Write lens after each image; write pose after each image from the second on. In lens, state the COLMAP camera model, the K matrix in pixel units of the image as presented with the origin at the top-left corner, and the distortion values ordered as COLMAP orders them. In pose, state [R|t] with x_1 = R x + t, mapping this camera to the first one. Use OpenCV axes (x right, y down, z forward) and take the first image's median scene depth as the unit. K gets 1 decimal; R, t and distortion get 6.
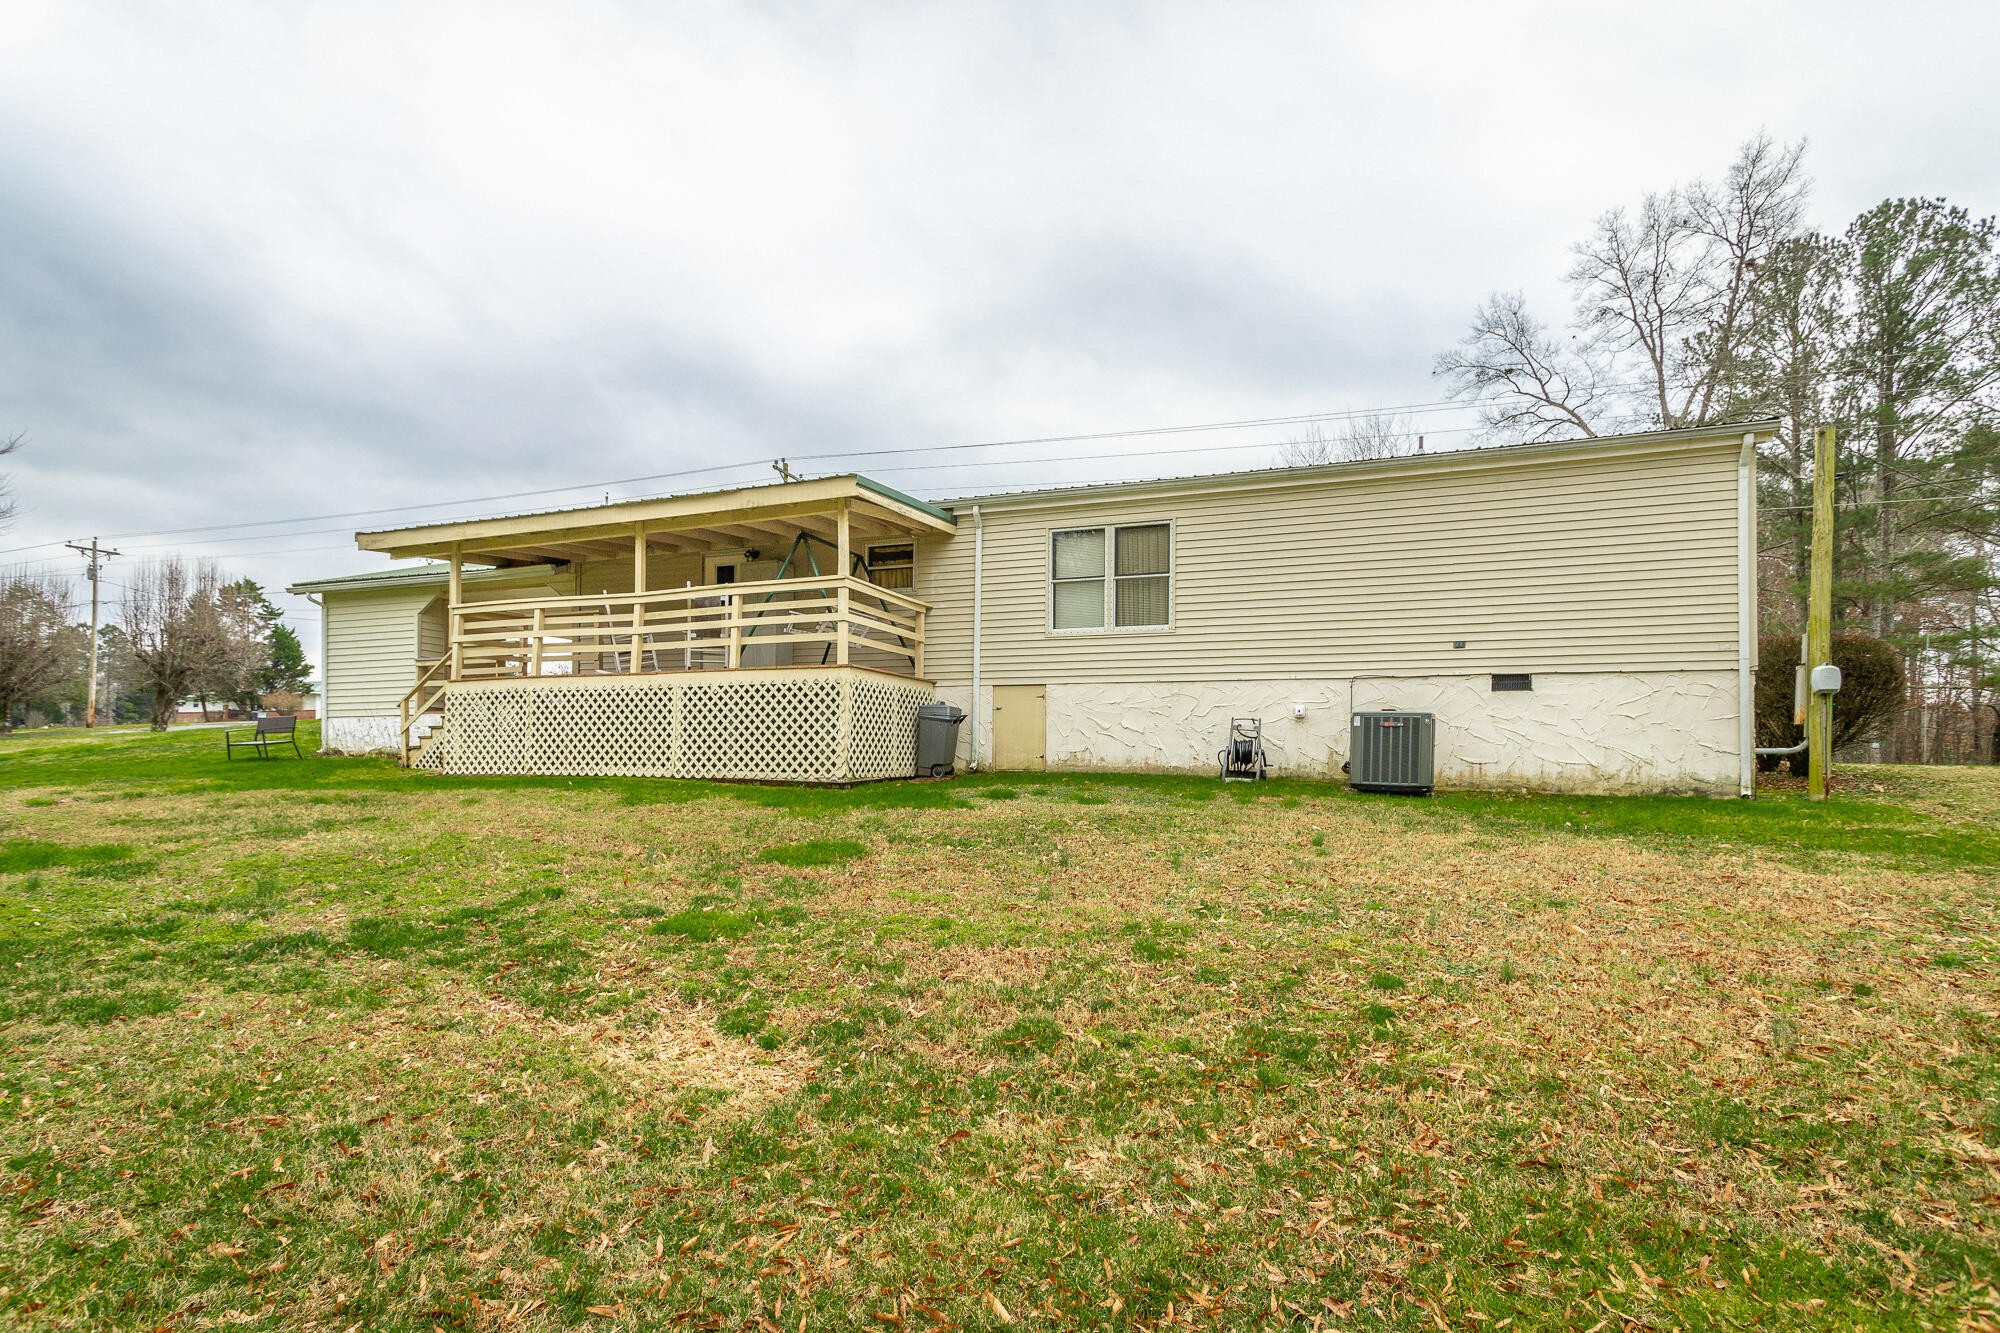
lens RADIAL K [[962.2, 0, 996.2], [0, 962.2, 746.9], [0, 0, 1]] dist [0.003159, 0.000545]
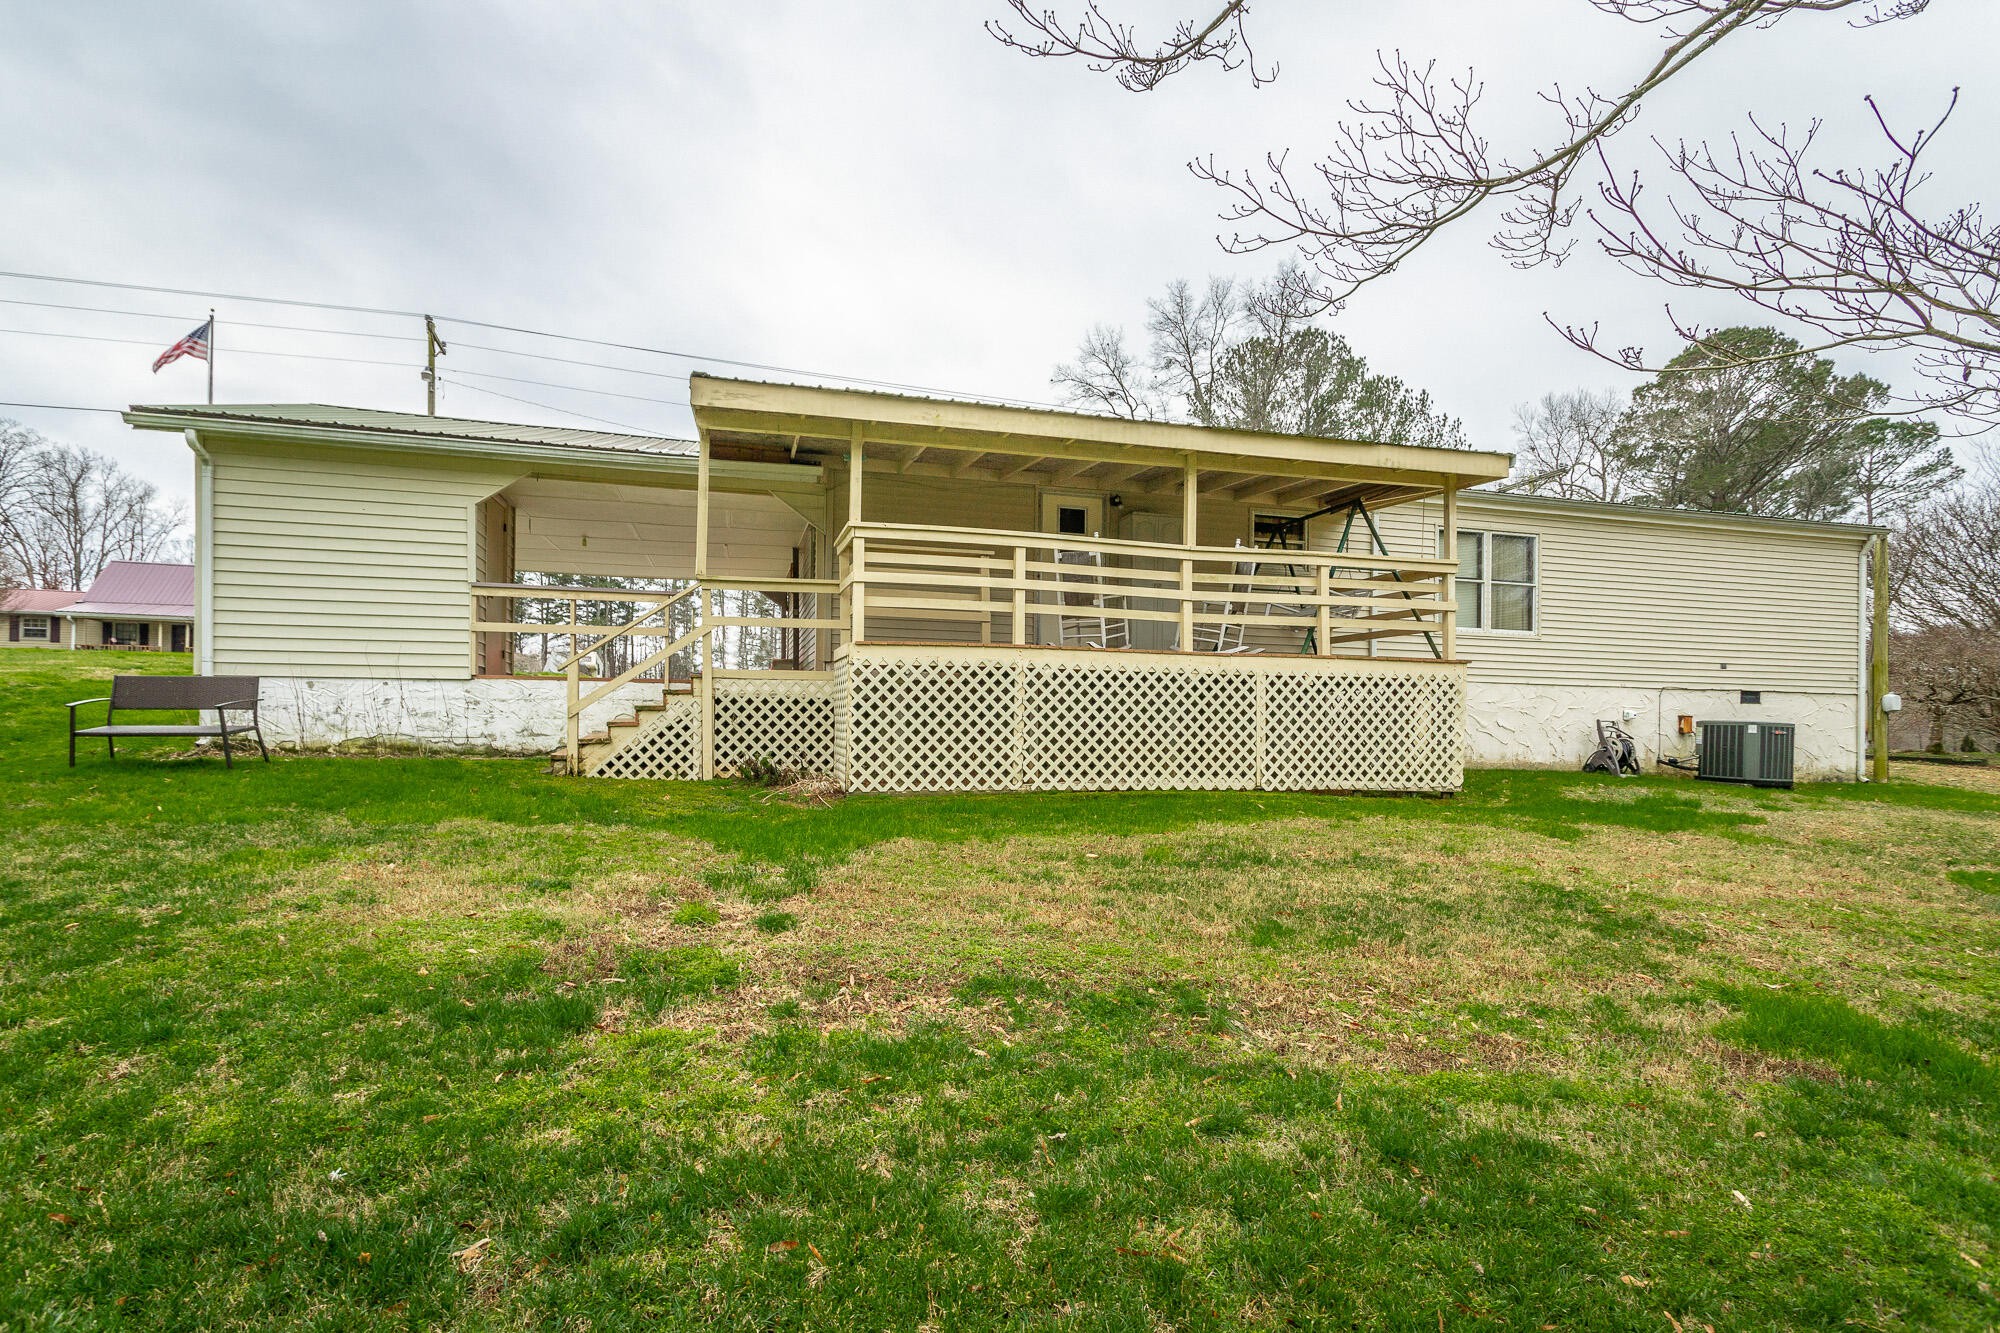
lens RADIAL K [[966.8, 0, 990.7], [0, 966.8, 703.9], [0, 0, 1]] dist [0.007039, 0.000589]
pose [[0.809689, 0.016577, 0.586626, -0.918980], [-0.018286, 0.999828, -0.003015, -0.030068], [-0.586575, -0.008286, 0.809853, 0.462493]]
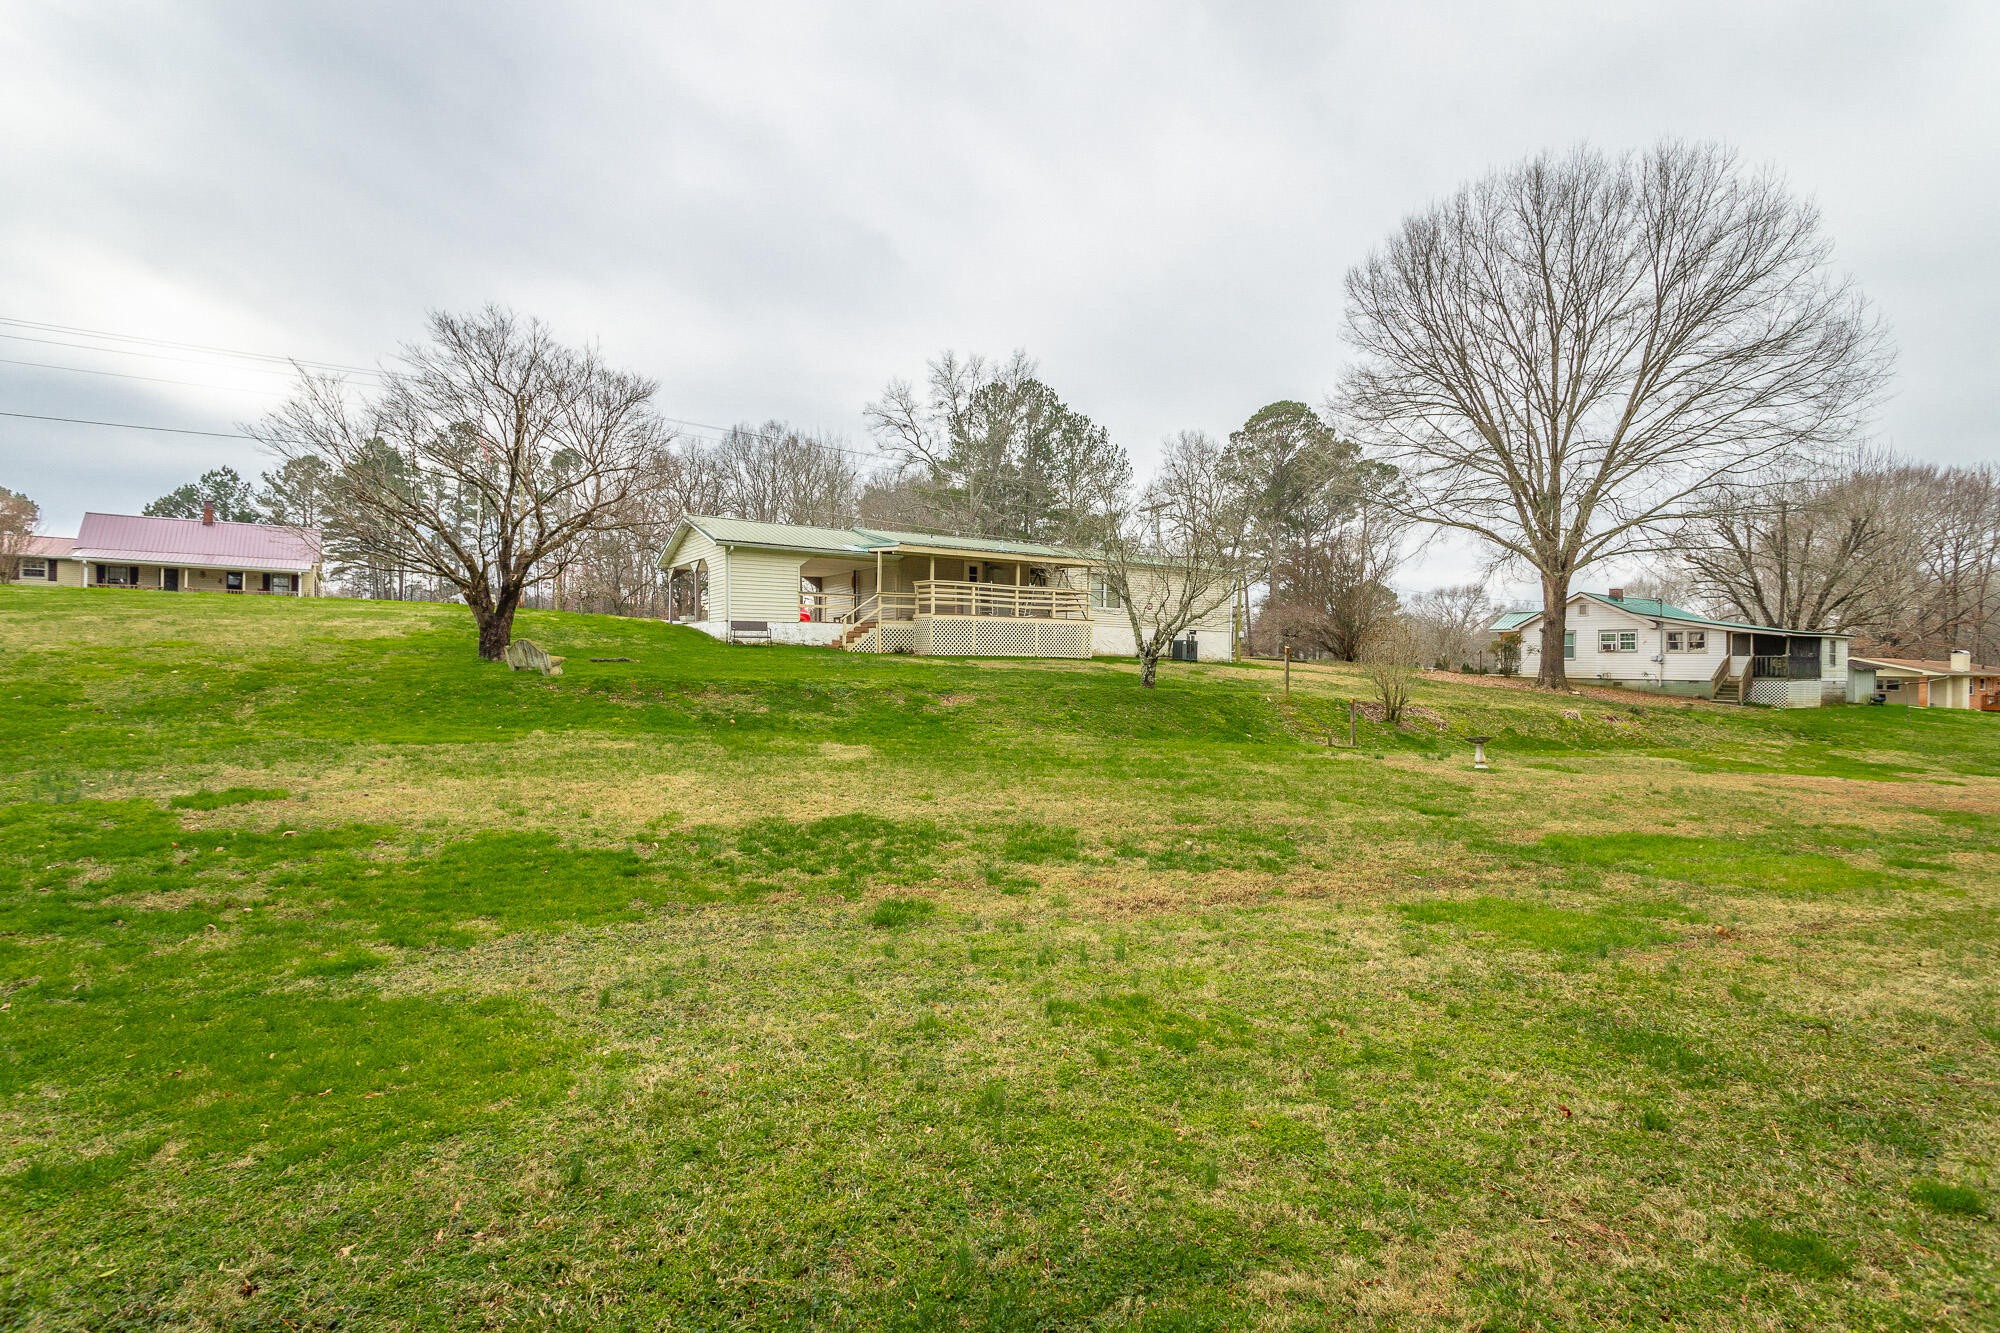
lens RADIAL K [[942.9, 0, 1002.4], [0, 942.9, 633.1], [0, 0, 1]] dist [-0.002082, -0.000122]
pose [[0.598957, 0.026845, 0.800331, -2.382613], [-0.020914, 0.999621, -0.017878, 0.013828], [-0.800508, -0.006030, 0.599292, -0.490117]]
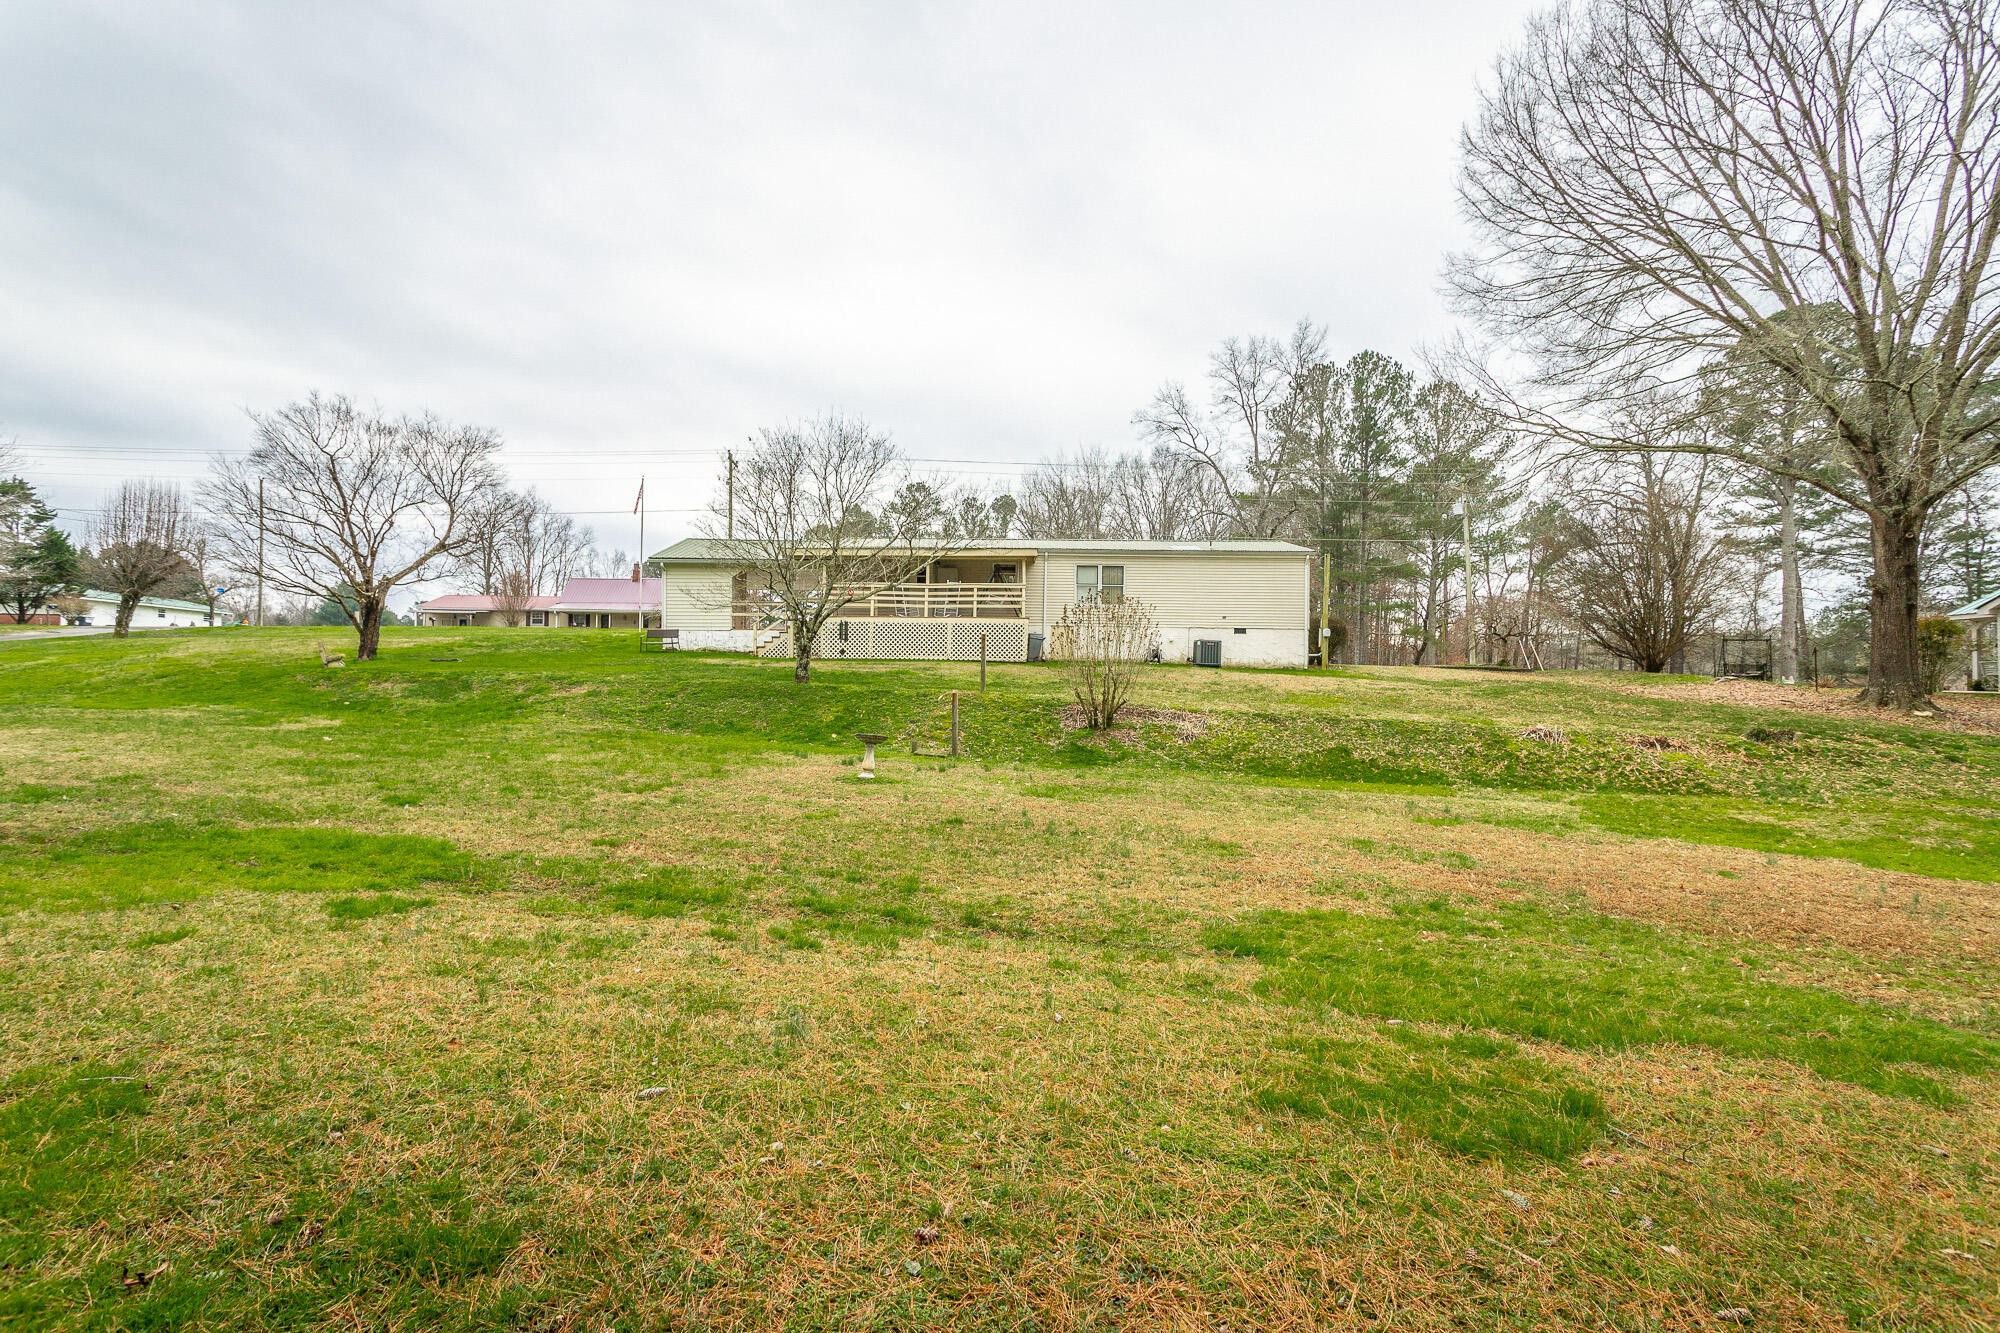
lens RADIAL K [[936.0, 0, 968.9], [0, 936.0, 673.9], [0, 0, 1]] dist [0.001215, 0.000630]
pose [[0.944864, 0.010493, 0.327296, -1.015922], [-0.012102, 0.999923, 0.002881, 0.056900], [-0.327240, -0.006683, 0.944918, -1.231359]]
